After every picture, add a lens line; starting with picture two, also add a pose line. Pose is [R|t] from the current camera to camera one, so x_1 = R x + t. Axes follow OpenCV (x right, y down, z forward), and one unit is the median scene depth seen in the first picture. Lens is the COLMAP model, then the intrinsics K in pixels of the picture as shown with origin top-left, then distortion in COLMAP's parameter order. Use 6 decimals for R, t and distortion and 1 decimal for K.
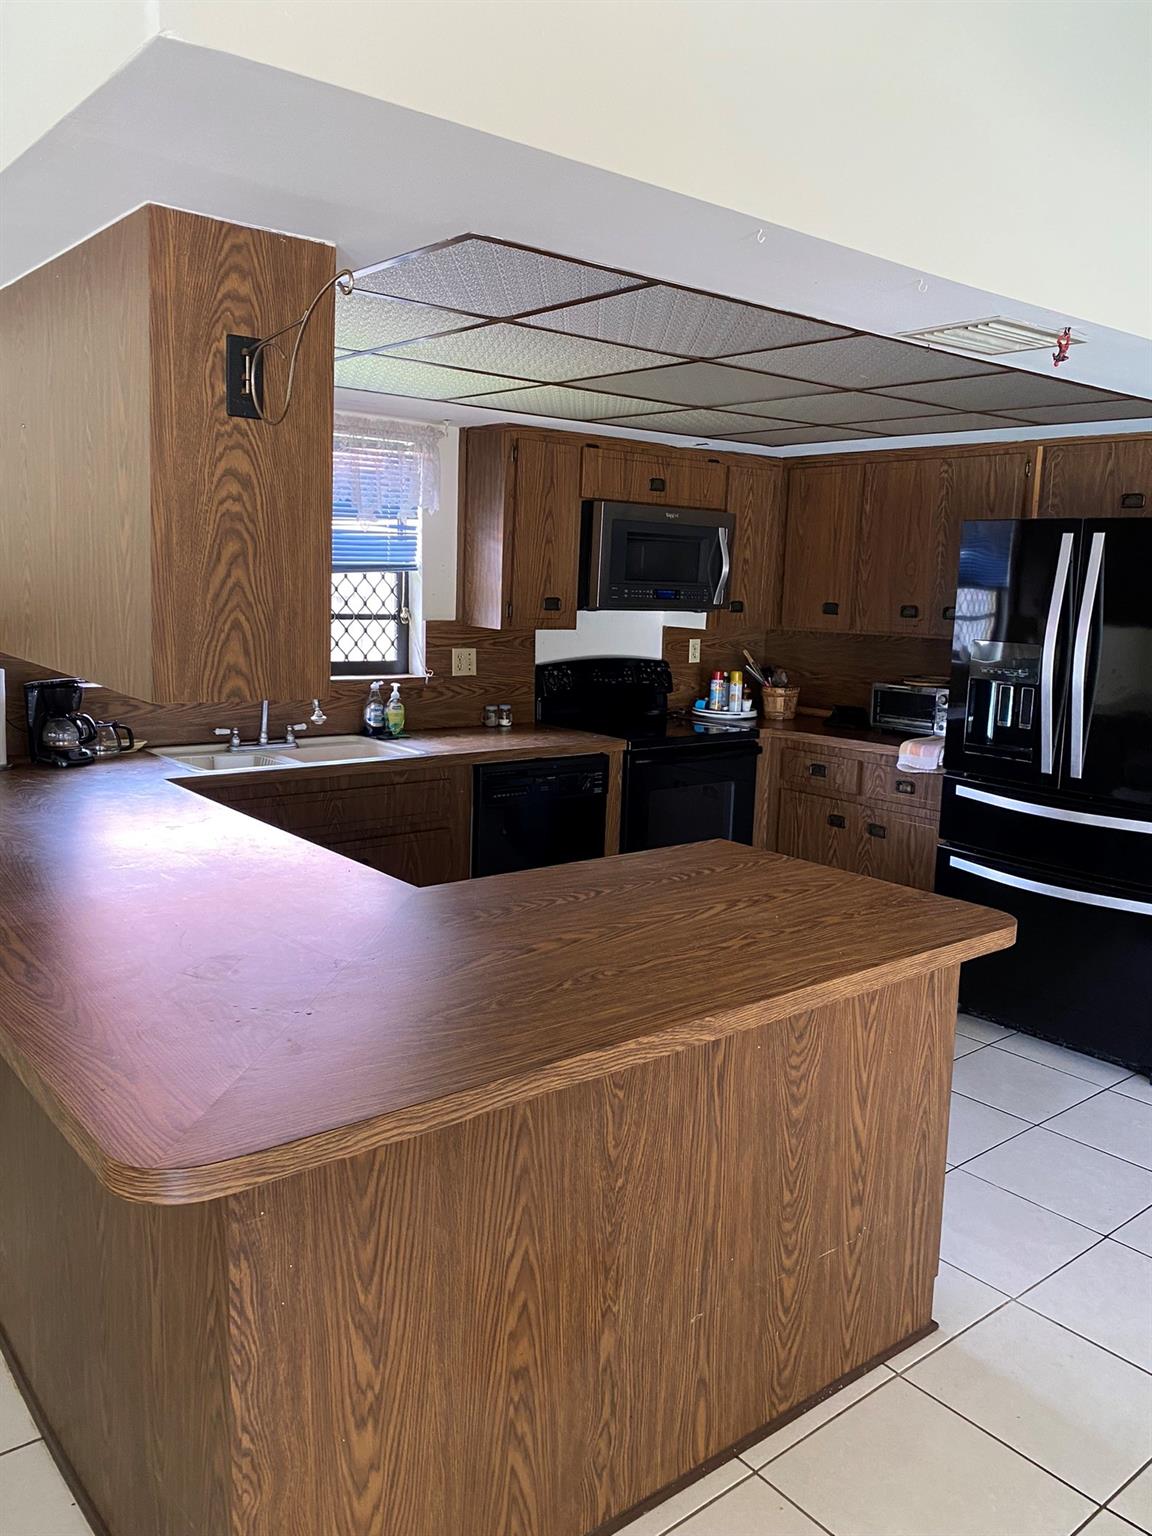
lens RADIAL K [[1174.6, 0, 607.1], [0, 1174.6, 771.0], [0, 0, 1]] dist [0.031783, -0.009722]
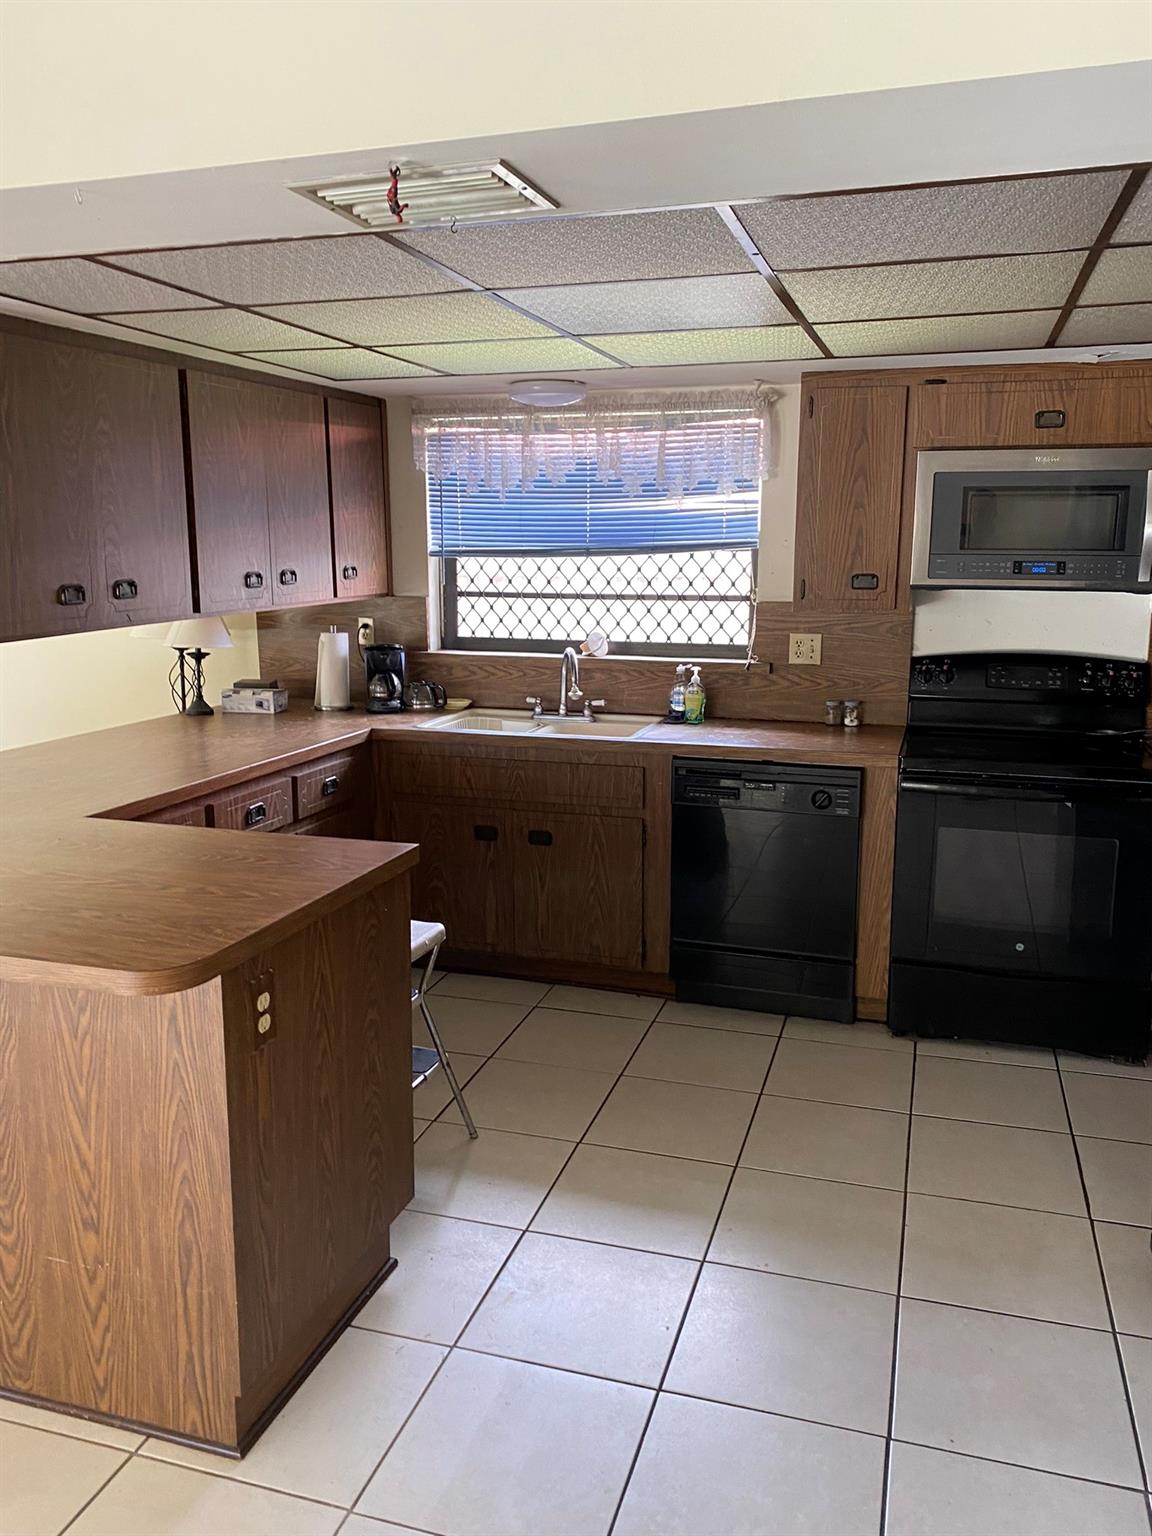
lens RADIAL K [[1174.6, 0, 577.2], [0, 1174.6, 764.6], [0, 0, 1]] dist [0.031783, -0.009722]
pose [[0.537490, 0.120530, -0.834612, 0.623852], [-0.119147, 0.990658, 0.066334, -0.051759], [0.834810, 0.063788, 0.546830, 0.435455]]
